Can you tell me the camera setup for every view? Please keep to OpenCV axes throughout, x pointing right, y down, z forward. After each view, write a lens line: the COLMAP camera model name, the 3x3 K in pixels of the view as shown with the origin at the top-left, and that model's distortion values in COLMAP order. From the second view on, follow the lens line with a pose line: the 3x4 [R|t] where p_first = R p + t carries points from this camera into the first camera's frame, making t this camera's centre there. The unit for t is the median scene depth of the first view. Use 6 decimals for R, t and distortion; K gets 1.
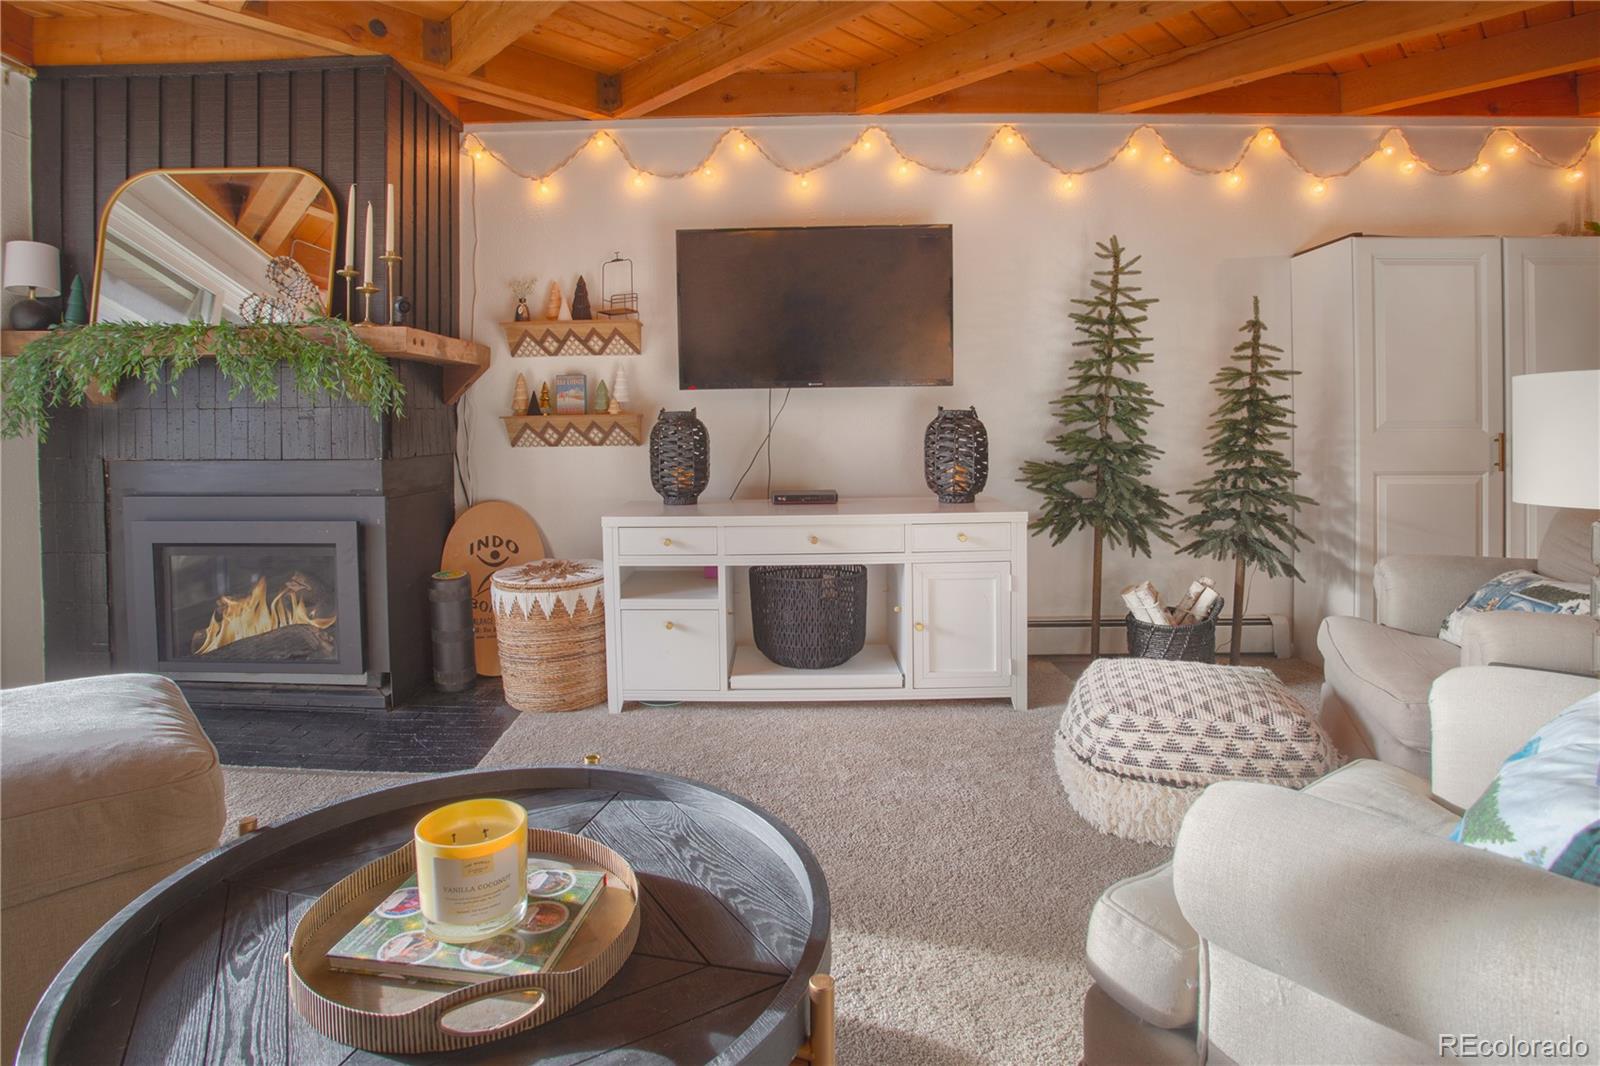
lens RADIAL K [[878.7, 0, 799.7], [0, 878.7, 428.2], [0, 0, 1]] dist [-0.073563, 0.045601]
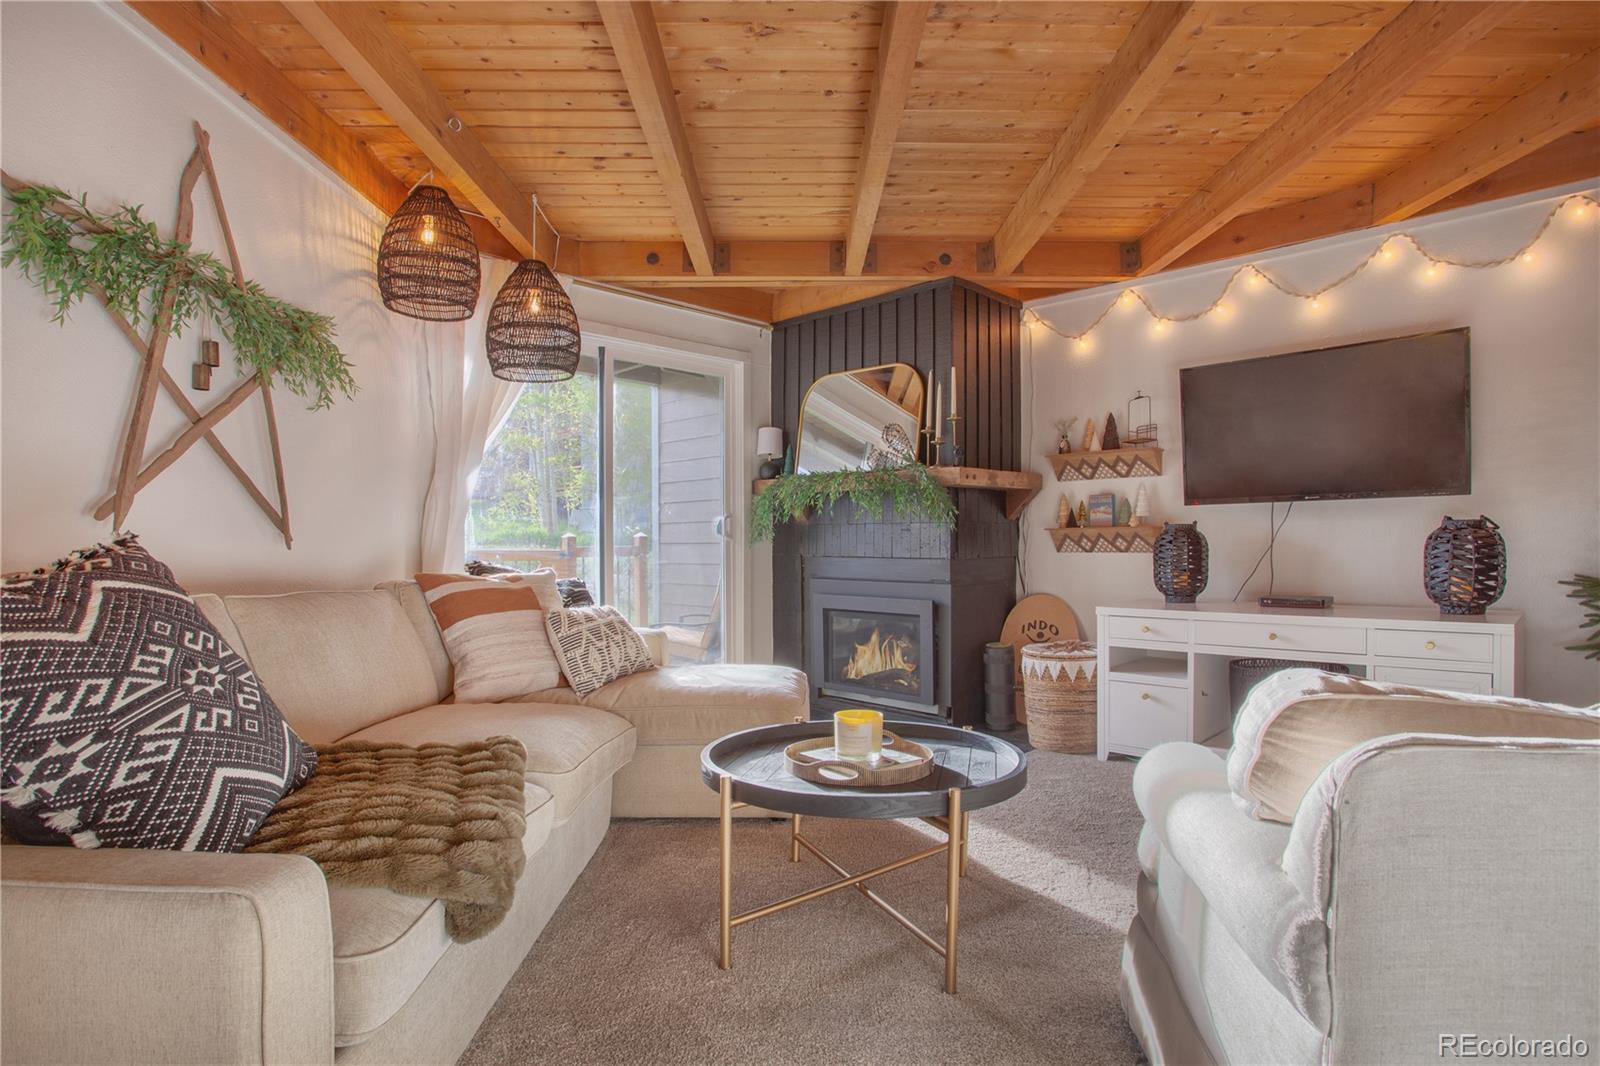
lens RADIAL K [[788.5, 0, 800.0], [0, 788.5, 533.0], [0, 0, 1]] dist [0.000045, 0.000019]
pose [[0.747281, 0.000001, -0.664508, 0.188726], [-0.004850, 0.999973, -0.005452, 0.001515], [0.664491, 0.007298, 0.747261, -0.135321]]
